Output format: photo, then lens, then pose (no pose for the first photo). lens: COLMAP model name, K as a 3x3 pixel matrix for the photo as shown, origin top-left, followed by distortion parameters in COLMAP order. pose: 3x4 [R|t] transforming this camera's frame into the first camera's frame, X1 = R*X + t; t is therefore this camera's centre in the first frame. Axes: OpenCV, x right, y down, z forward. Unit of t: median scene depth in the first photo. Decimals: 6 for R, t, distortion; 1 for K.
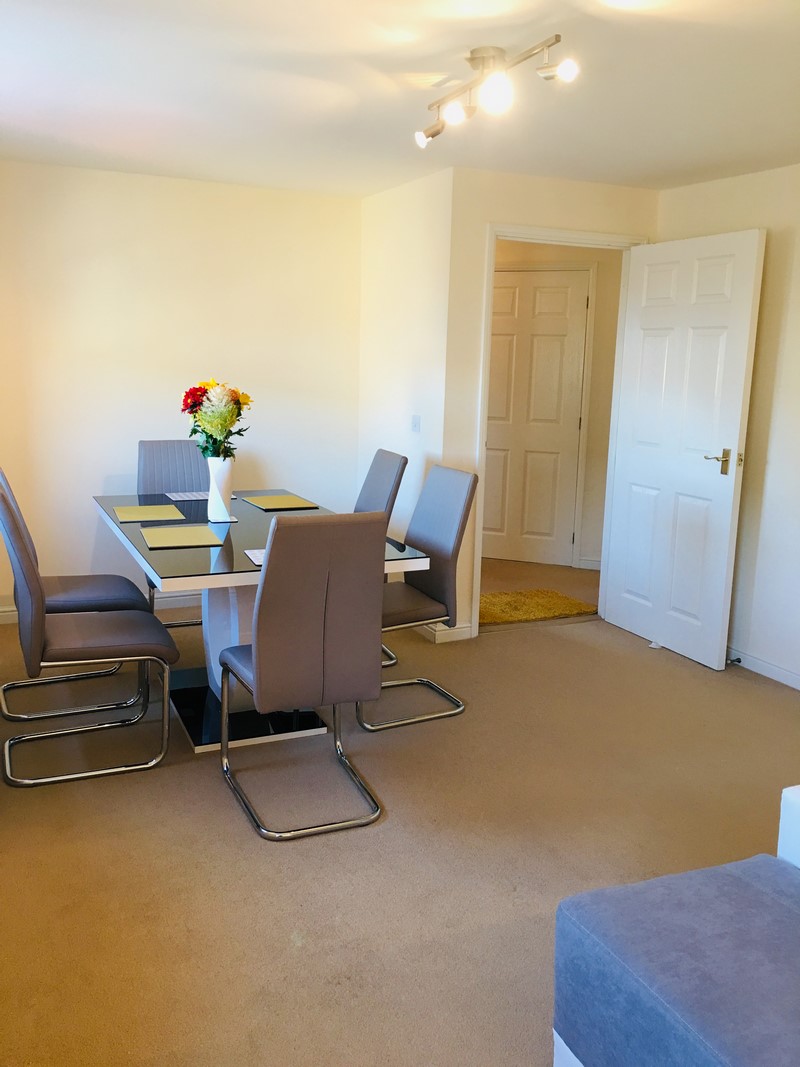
lens RADIAL K [[918.6, 0, 392.3], [0, 918.6, 525.3], [0, 0, 1]] dist [0.072202, -0.101056]
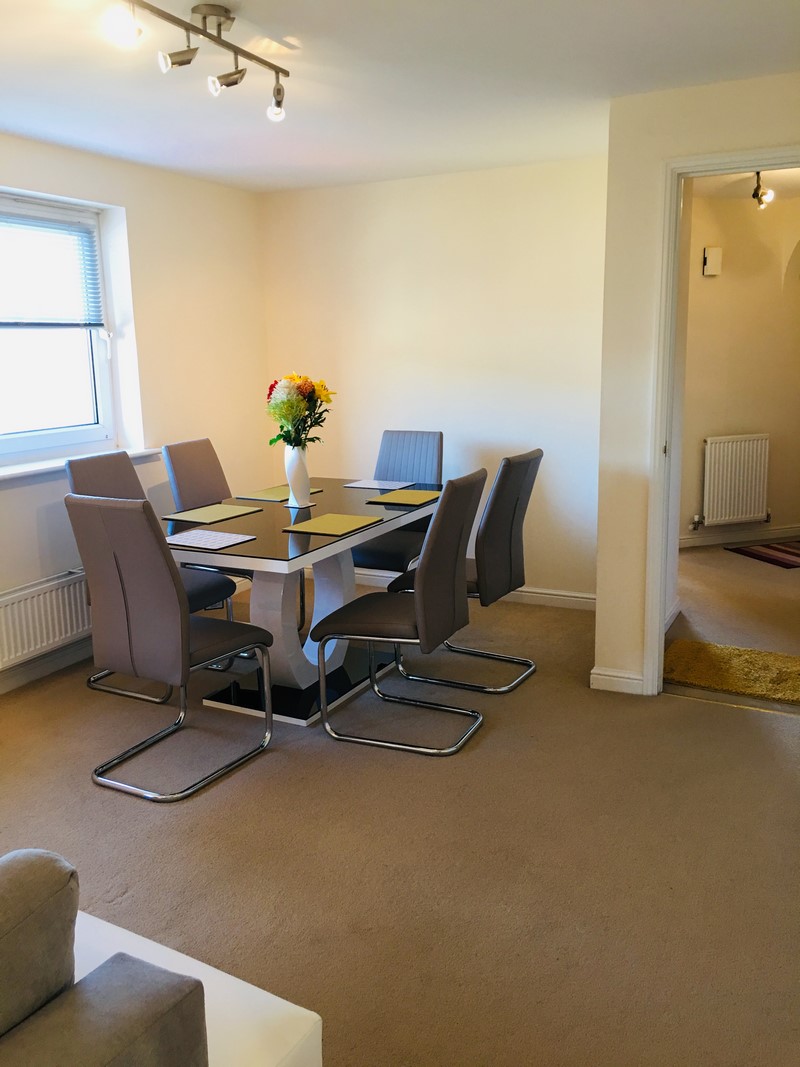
lens RADIAL K [[918.6, 0, 392.3], [0, 918.6, 525.3], [0, 0, 1]] dist [0.072202, -0.101056]
pose [[0.636985, 0.114130, -0.762380, 0.603365], [-0.107411, 0.992473, 0.058831, -0.049798], [0.763356, 0.044413, 0.644449, 0.360333]]
